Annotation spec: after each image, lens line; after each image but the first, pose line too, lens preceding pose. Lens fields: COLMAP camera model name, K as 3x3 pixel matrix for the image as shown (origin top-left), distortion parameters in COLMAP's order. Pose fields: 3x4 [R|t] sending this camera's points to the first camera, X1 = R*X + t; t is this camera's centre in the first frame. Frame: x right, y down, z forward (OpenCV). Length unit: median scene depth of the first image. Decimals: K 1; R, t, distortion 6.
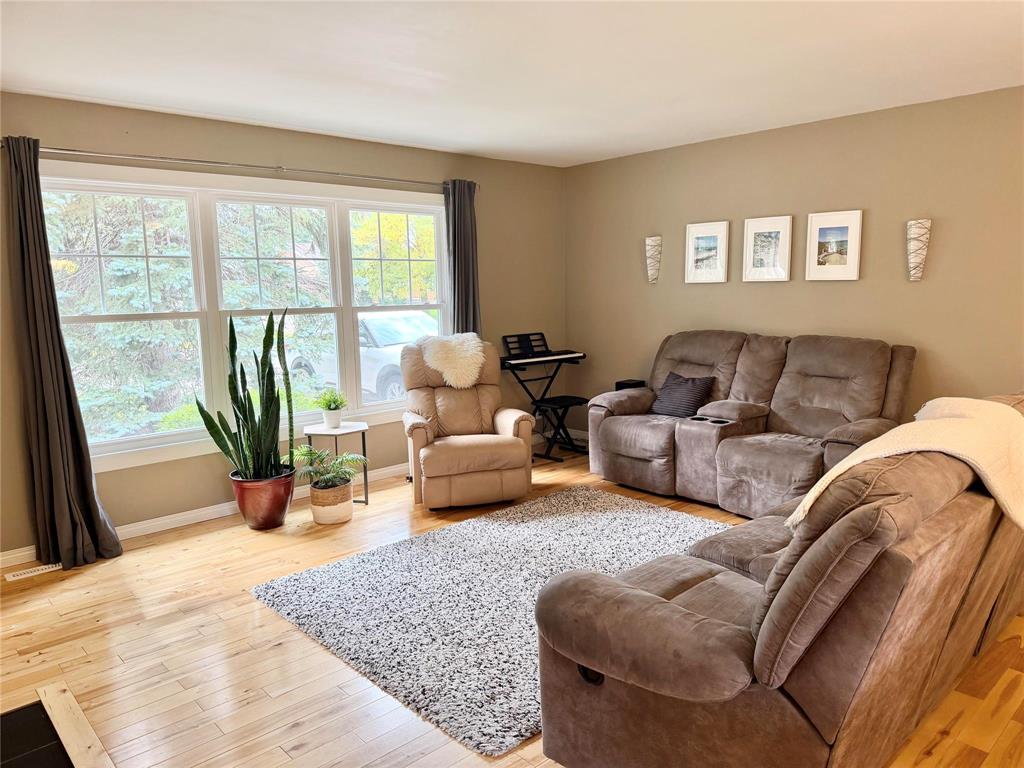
lens RADIAL K [[713.0, 0, 515.5], [0, 713.0, 387.7], [0, 0, 1]] dist [0.101464, -0.145516]
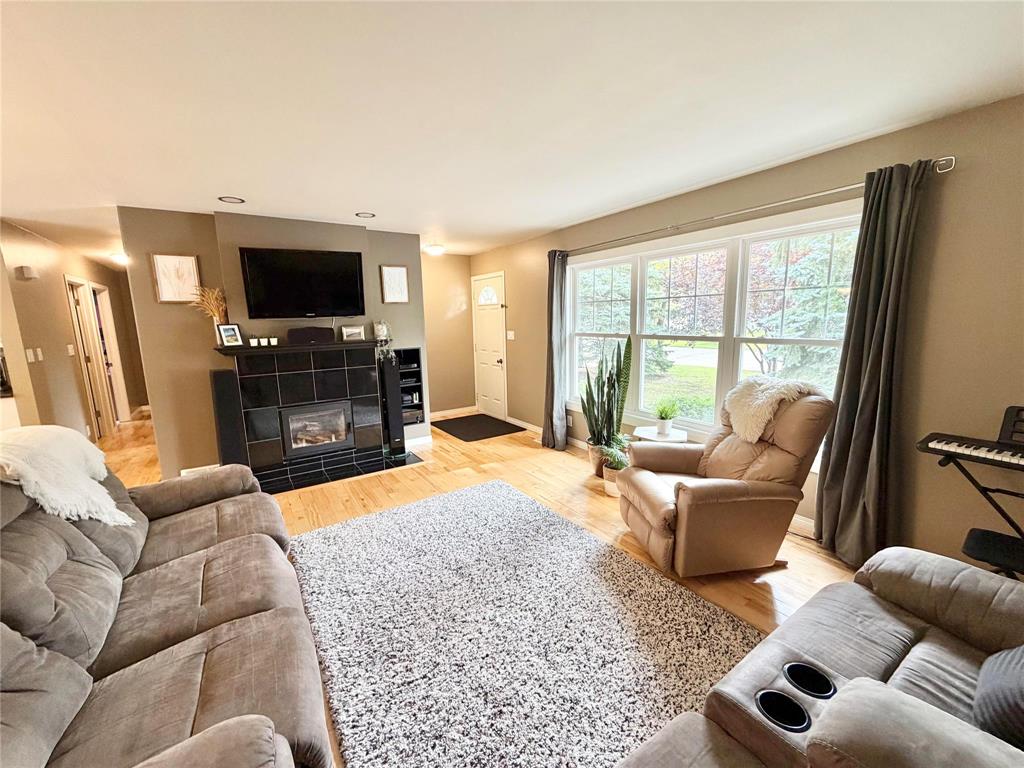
lens RADIAL K [[408.2, 0, 507.1], [0, 408.2, 385.2], [0, 0, 1]] dist [-0.000468, 0.001030]
pose [[-0.161094, 0.184002, -0.969635, 0.432043], [-0.122410, 0.971156, 0.204627, -0.128390], [0.979318, 0.151657, -0.133923, 0.767605]]
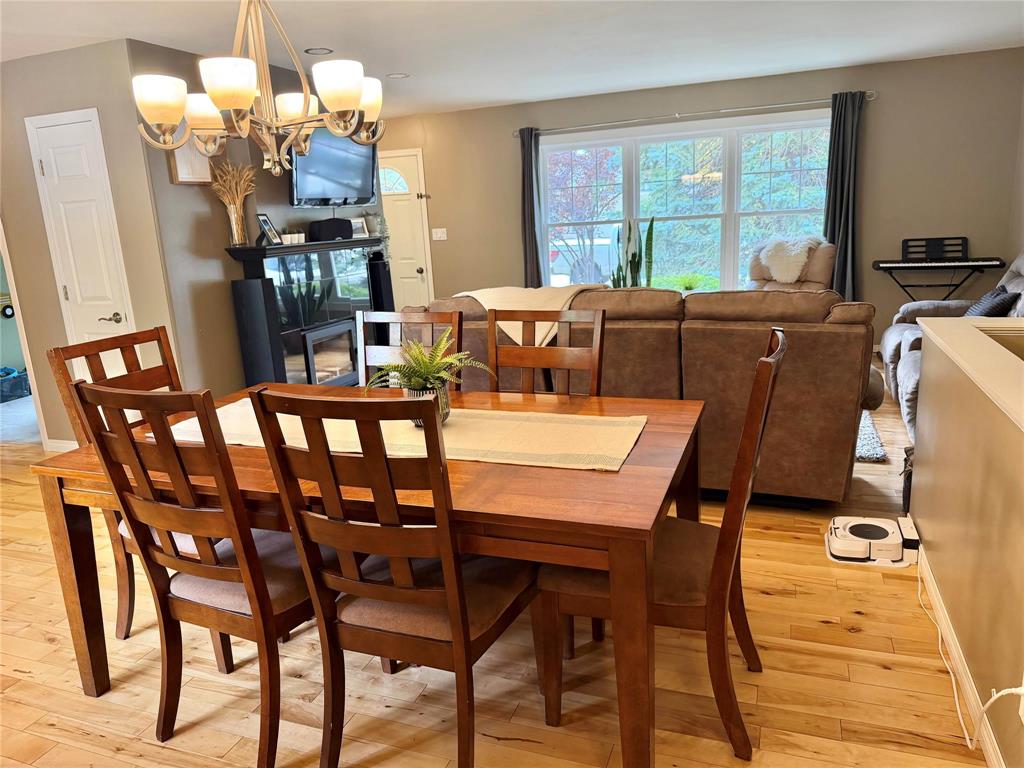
lens RADIAL K [[713.0, 0, 515.5], [0, 713.0, 387.7], [0, 0, 1]] dist [0.101464, -0.145516]
pose [[0.454701, 0.203570, -0.867068, 0.790606], [-0.086938, 0.979024, 0.184263, -0.010081], [0.886391, -0.008403, 0.462861, 0.045394]]
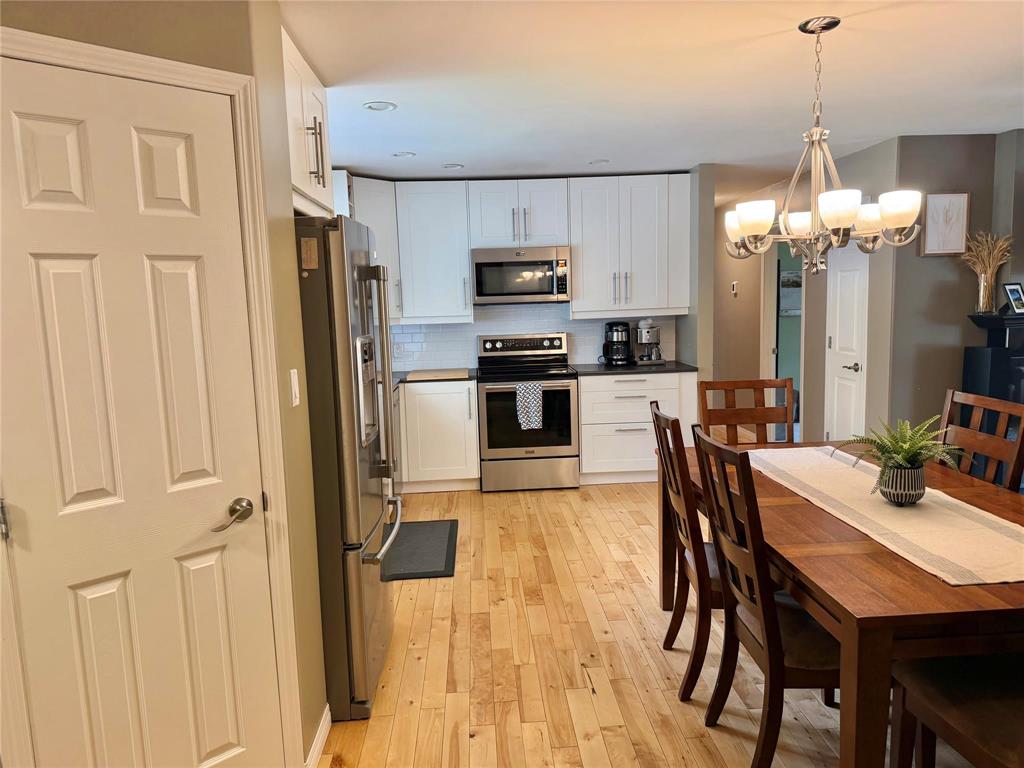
lens RADIAL K [[713.0, 0, 515.5], [0, 713.0, 387.7], [0, 0, 1]] dist [0.101464, -0.145516]
pose [[-0.622548, 0.134124, -0.771003, 0.898715], [-0.077483, 0.969799, 0.231270, -0.063065], [0.778737, 0.203716, -0.593354, 0.266575]]
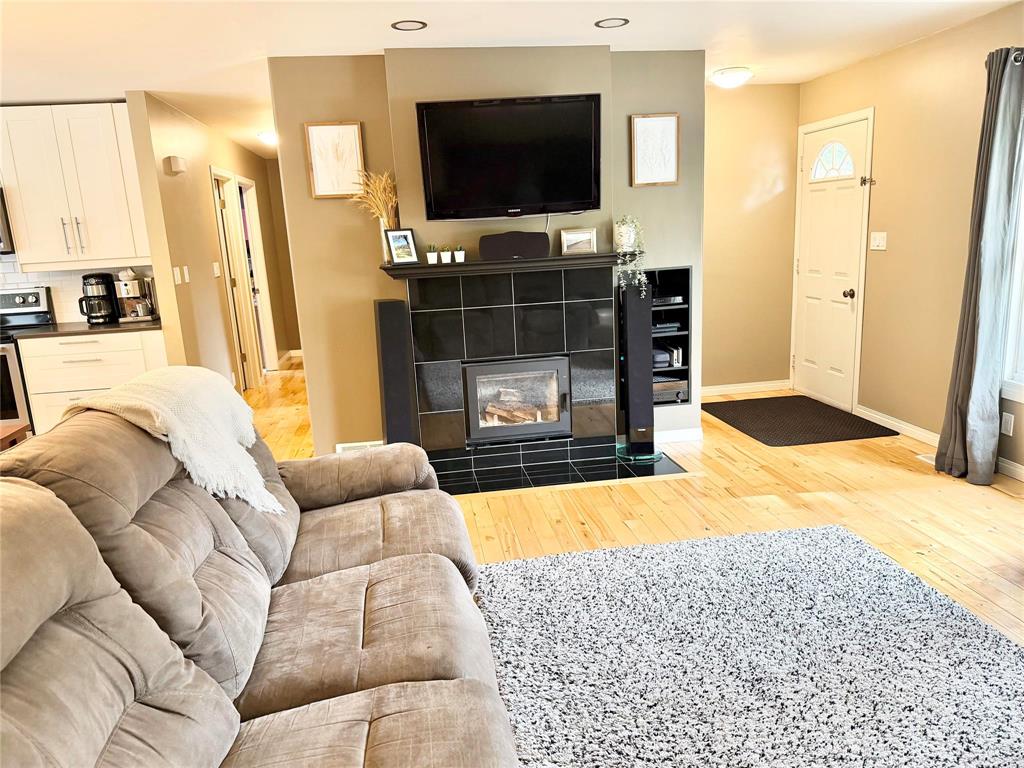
lens RADIAL K [[713.0, 0, 515.5], [0, 713.0, 387.7], [0, 0, 1]] dist [0.101464, -0.145516]
pose [[-0.553410, 0.224449, -0.802097, 0.420232], [-0.066214, 0.948104, 0.310990, -0.117645], [0.830273, 0.225215, -0.509828, 0.744271]]
